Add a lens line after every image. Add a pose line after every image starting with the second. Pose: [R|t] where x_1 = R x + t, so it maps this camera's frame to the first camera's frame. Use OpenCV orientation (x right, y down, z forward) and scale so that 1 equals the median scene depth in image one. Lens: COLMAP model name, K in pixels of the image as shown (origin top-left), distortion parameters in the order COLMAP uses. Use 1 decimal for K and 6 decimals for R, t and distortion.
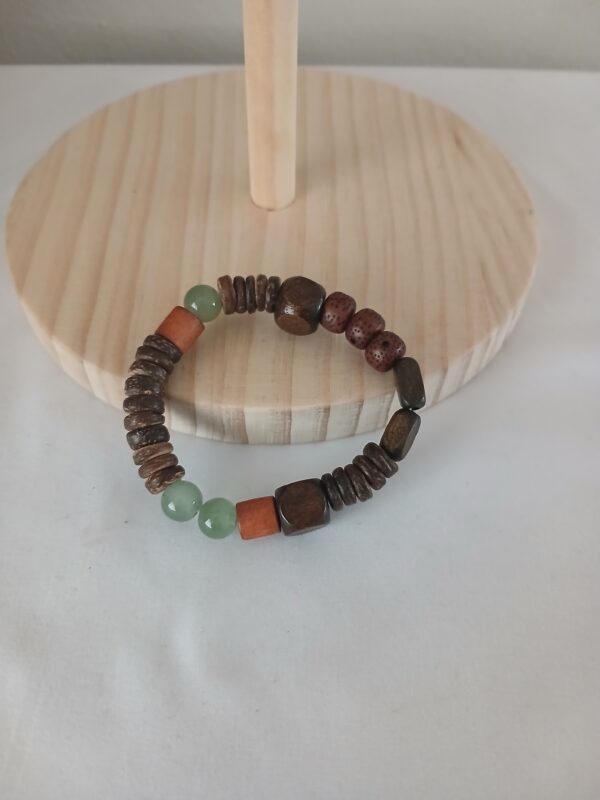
lens RADIAL K [[608.3, 0, 301.5], [0, 608.3, 400.9], [0, 0, 1]] dist [-0.046463, 0.004693]
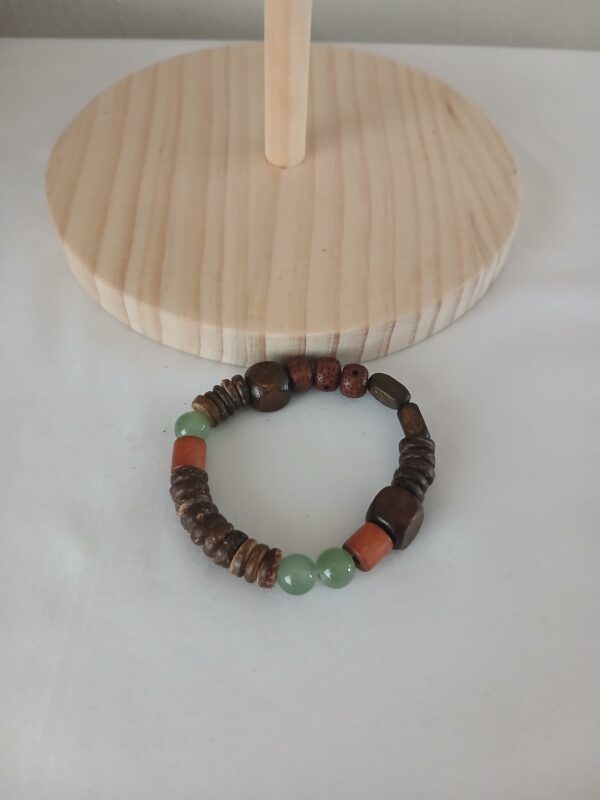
lens RADIAL K [[608.3, 0, 300.9], [0, 608.3, 402.9], [0, 0, 1]] dist [-0.046463, 0.004693]
pose [[0.999859, -0.000016, 0.016793, -0.037946], [-0.000315, 0.999805, 0.019735, 0.097734], [-0.016790, -0.019738, 0.999664, -0.126299]]
